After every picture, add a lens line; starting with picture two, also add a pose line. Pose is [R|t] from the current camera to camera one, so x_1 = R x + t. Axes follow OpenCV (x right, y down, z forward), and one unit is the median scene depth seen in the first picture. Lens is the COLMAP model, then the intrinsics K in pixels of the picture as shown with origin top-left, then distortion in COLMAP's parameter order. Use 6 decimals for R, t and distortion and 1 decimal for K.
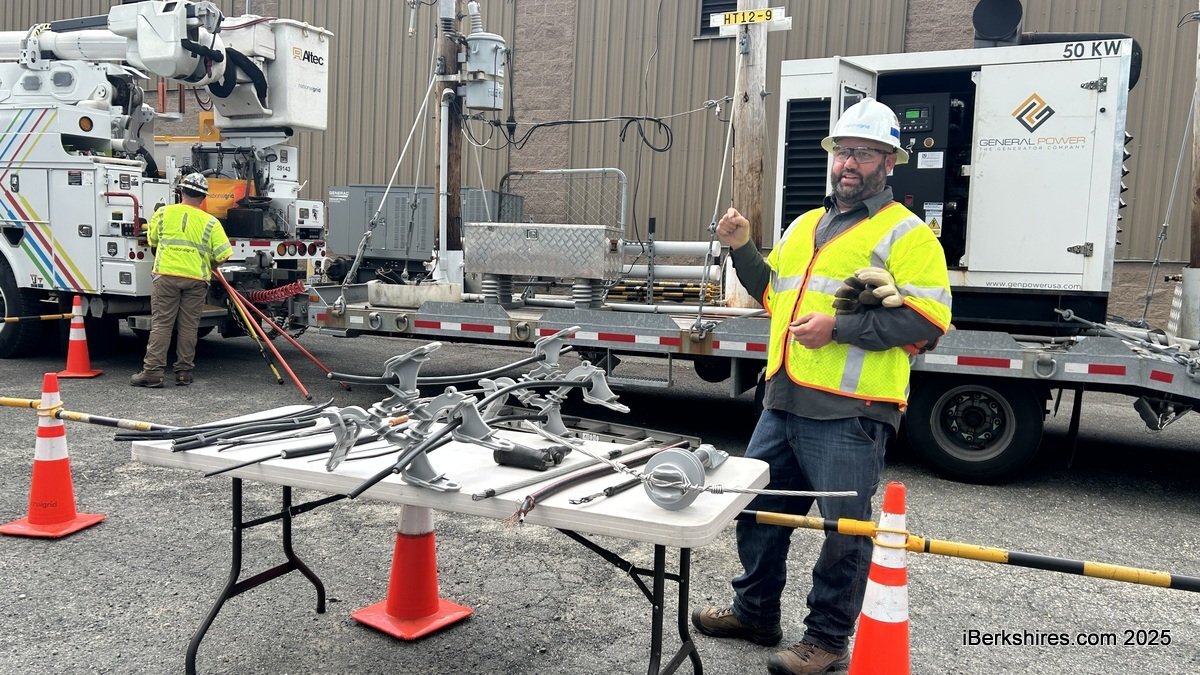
lens RADIAL K [[892.7, 0, 606.9], [0, 892.7, 335.7], [0, 0, 1]] dist [0.052641, -0.051161]
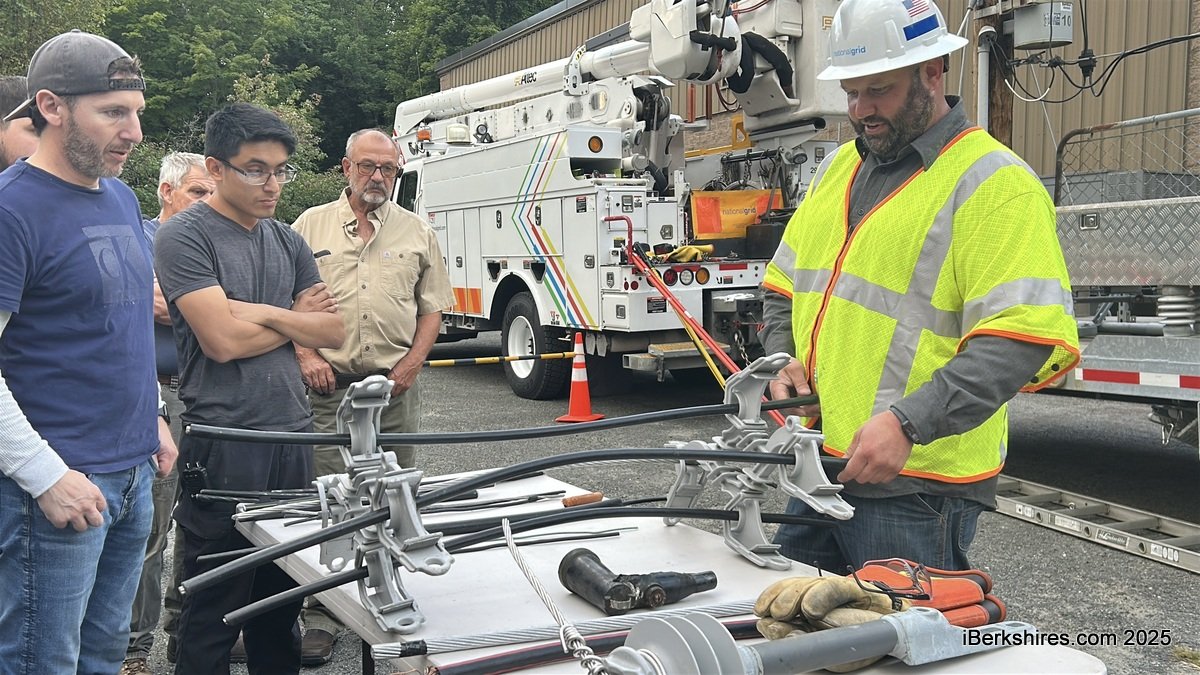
lens RADIAL K [[1098.4, 0, 600.0], [0, 1098.4, 337.5], [0, 0, 1]] dist [0.125285, -0.250111]
pose [[0.797809, -0.015656, -0.602707, 0.098022], [-0.008788, 0.999255, -0.037589, 0.002087], [0.602846, 0.035285, 0.797077, 0.129985]]
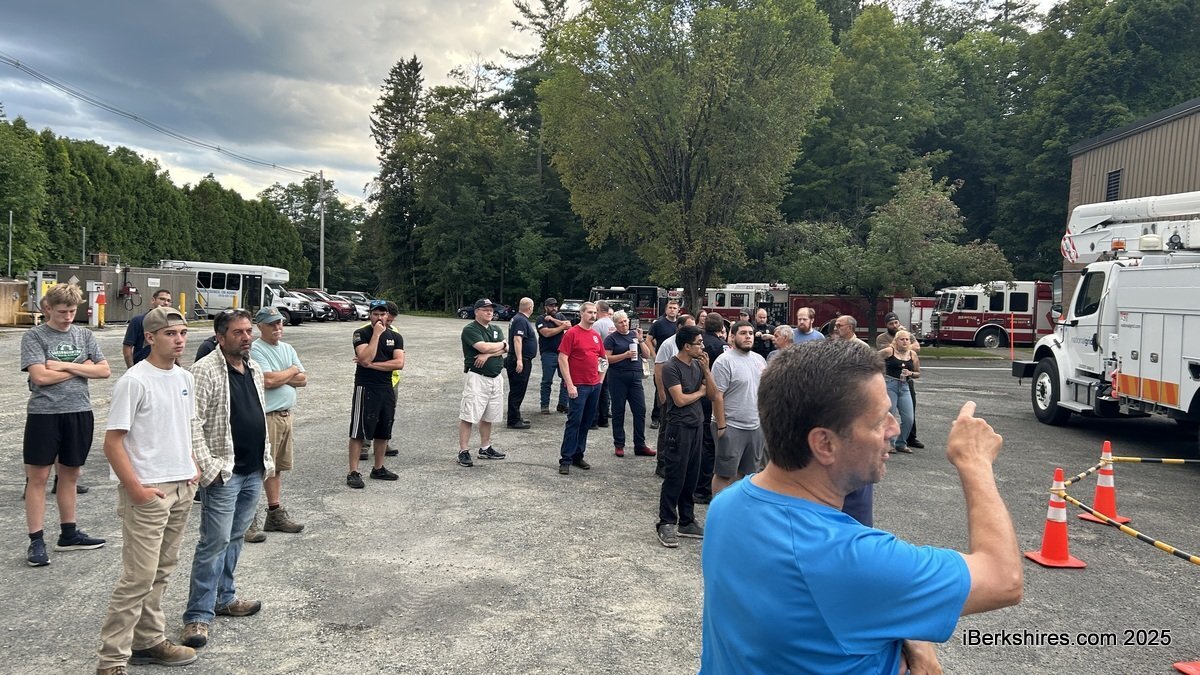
lens RADIAL K [[892.7, 0, 606.9], [0, 892.7, 335.7], [0, 0, 1]] dist [0.052641, -0.051161]
pose [[0.336691, 0.005838, -0.941597, 0.095289], [-0.106811, 0.993763, -0.032032, -0.051130], [0.935538, 0.111357, 0.335214, -0.077944]]
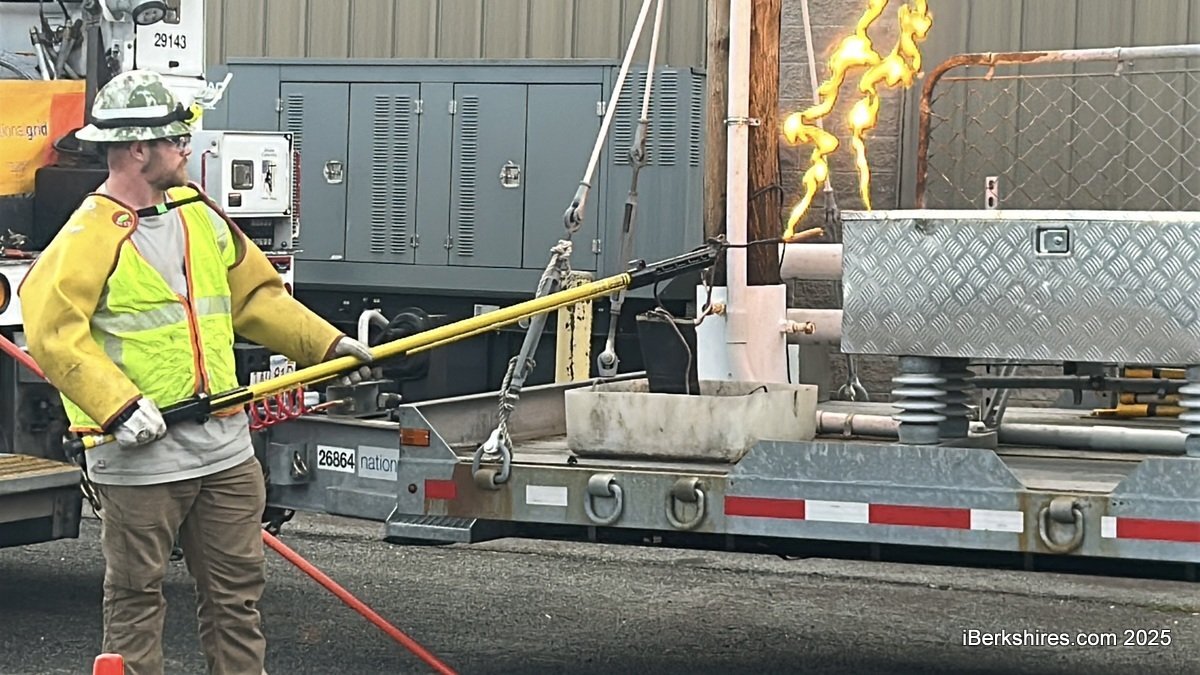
lens RADIAL K [[3120.9, 0, 600.0], [0, 3120.9, 337.5], [0, 0, 1]] dist [0.155213, 1.176509]
pose [[0.996679, -0.015368, -0.079966, -0.137897], [0.010695, 0.998227, -0.058546, -0.006522], [0.080724, 0.057496, 0.995077, -0.185889]]
